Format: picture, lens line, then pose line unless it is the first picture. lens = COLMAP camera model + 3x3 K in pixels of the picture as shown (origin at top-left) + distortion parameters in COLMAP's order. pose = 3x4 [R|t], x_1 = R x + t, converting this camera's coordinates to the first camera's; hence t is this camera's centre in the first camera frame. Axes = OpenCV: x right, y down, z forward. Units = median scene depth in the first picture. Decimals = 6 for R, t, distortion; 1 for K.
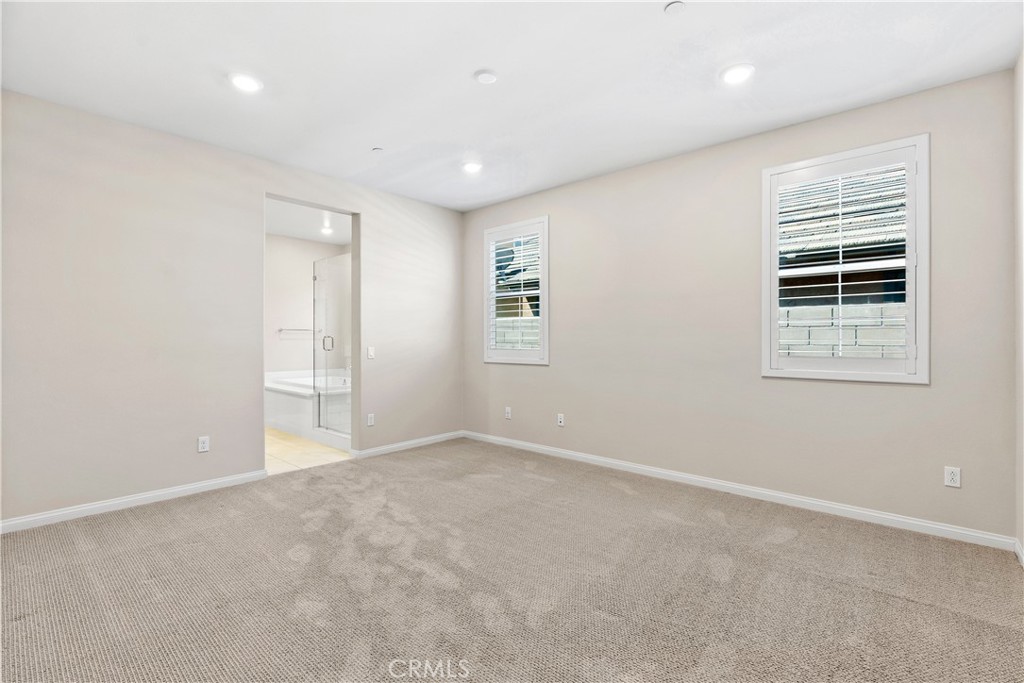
lens RADIAL K [[474.1, 0, 515.8], [0, 474.1, 319.7], [0, 0, 1]] dist [-0.003837, 0.000301]
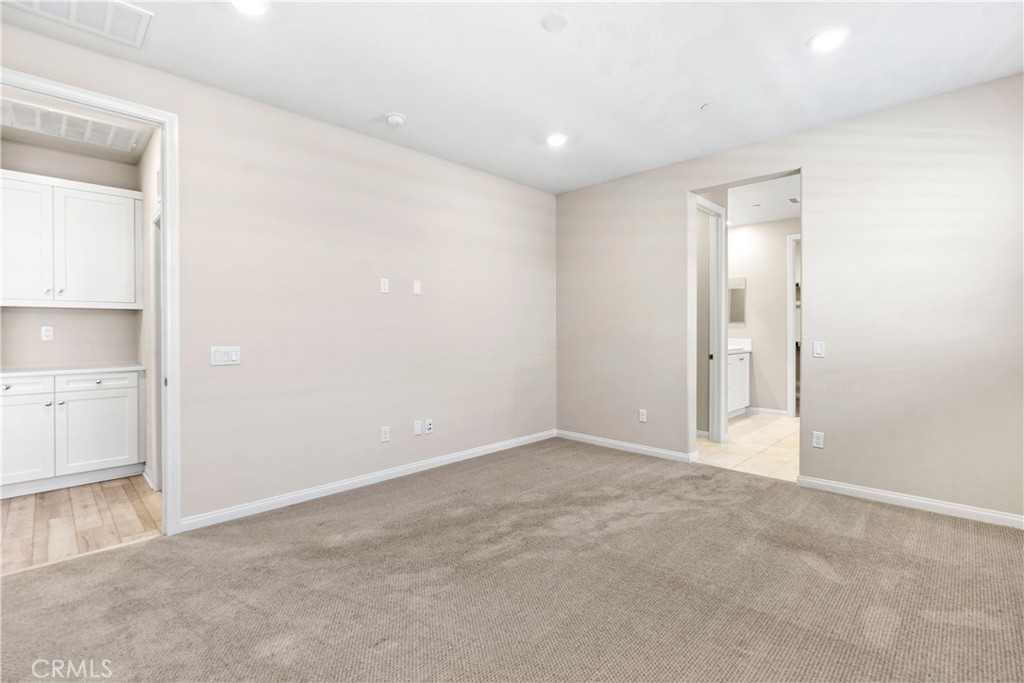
lens RADIAL K [[474.1, 0, 515.8], [0, 474.1, 319.7], [0, 0, 1]] dist [-0.003837, 0.000301]
pose [[-0.055596, -0.024995, -0.998140, 0.634187], [0.035495, 0.999005, -0.026994, 0.037704], [0.997822, -0.036930, -0.054654, 0.795575]]
